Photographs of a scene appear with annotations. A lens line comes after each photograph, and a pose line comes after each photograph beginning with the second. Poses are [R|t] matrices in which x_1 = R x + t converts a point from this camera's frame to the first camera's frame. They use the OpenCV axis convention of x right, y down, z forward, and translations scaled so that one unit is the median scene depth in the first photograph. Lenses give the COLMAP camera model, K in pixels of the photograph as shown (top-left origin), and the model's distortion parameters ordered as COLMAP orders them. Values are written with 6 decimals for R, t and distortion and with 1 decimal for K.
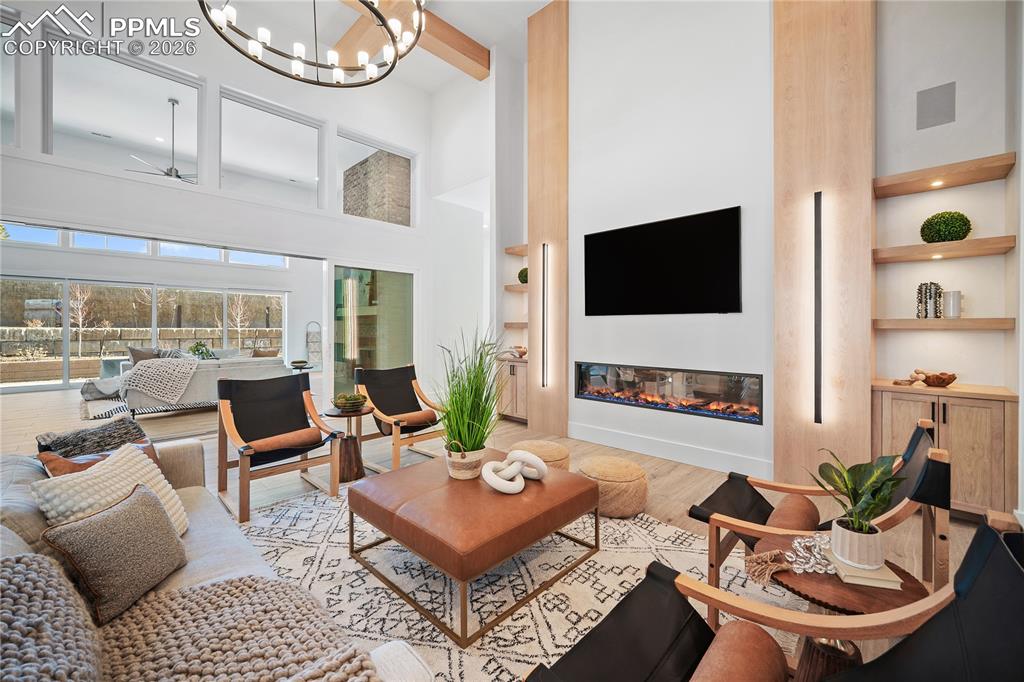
lens RADIAL K [[413.2, 0, 515.2], [0, 413.2, 326.7], [0, 0, 1]] dist [-0.000278, -0.000215]
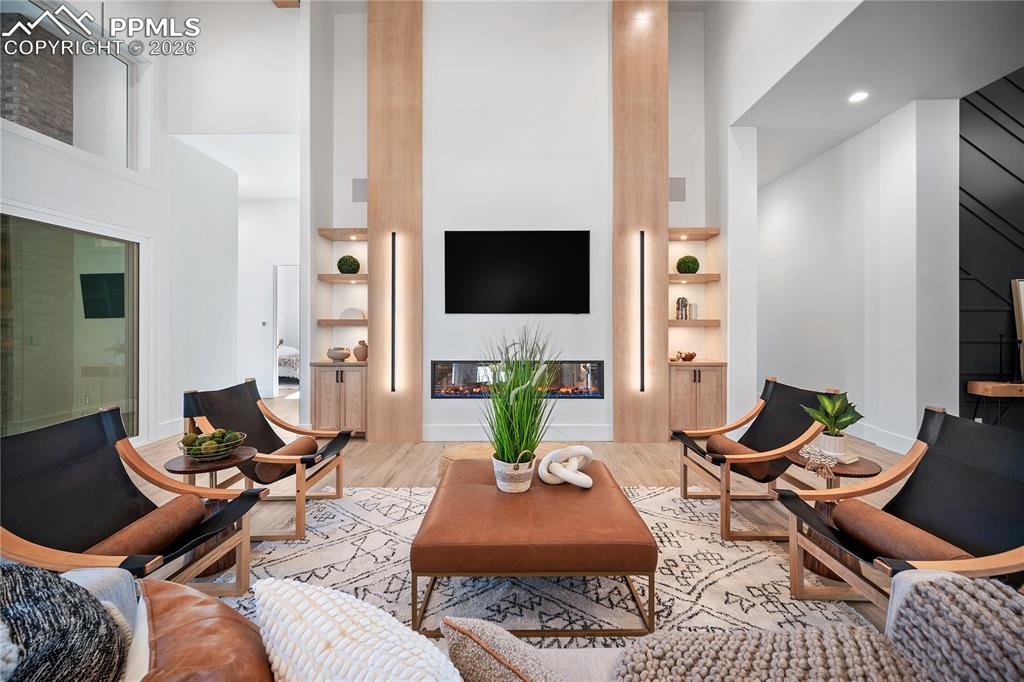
lens RADIAL K [[413.2, 0, 515.2], [0, 413.2, 326.7], [0, 0, 1]] dist [-0.000278, -0.000215]
pose [[0.722224, -0.003116, 0.691652, -0.415674], [-0.000190, 0.999989, 0.004703, 0.000331], [-0.691659, -0.003528, 0.722215, 0.189262]]
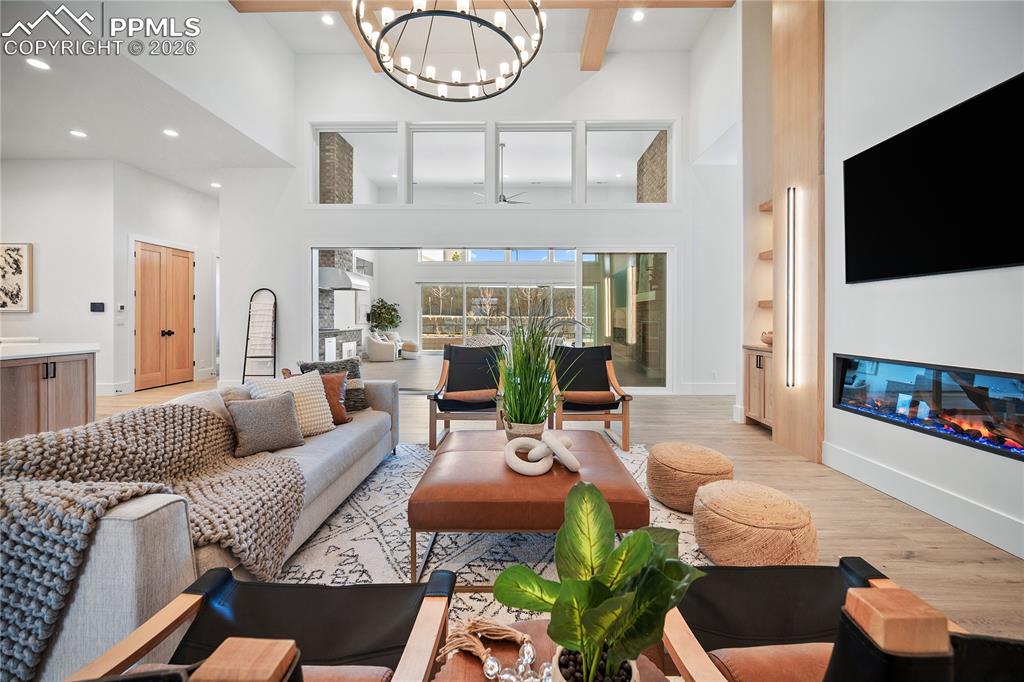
lens RADIAL K [[416.9, 0, 514.6], [0, 416.9, 317.4], [0, 0, 1]] dist [0.010094, 0.000147]
pose [[0.679905, -0.003076, -0.733293, 0.320719], [0.000171, 0.999992, -0.004036, 0.032027], [0.733300, 0.002619, 0.679900, 0.177040]]
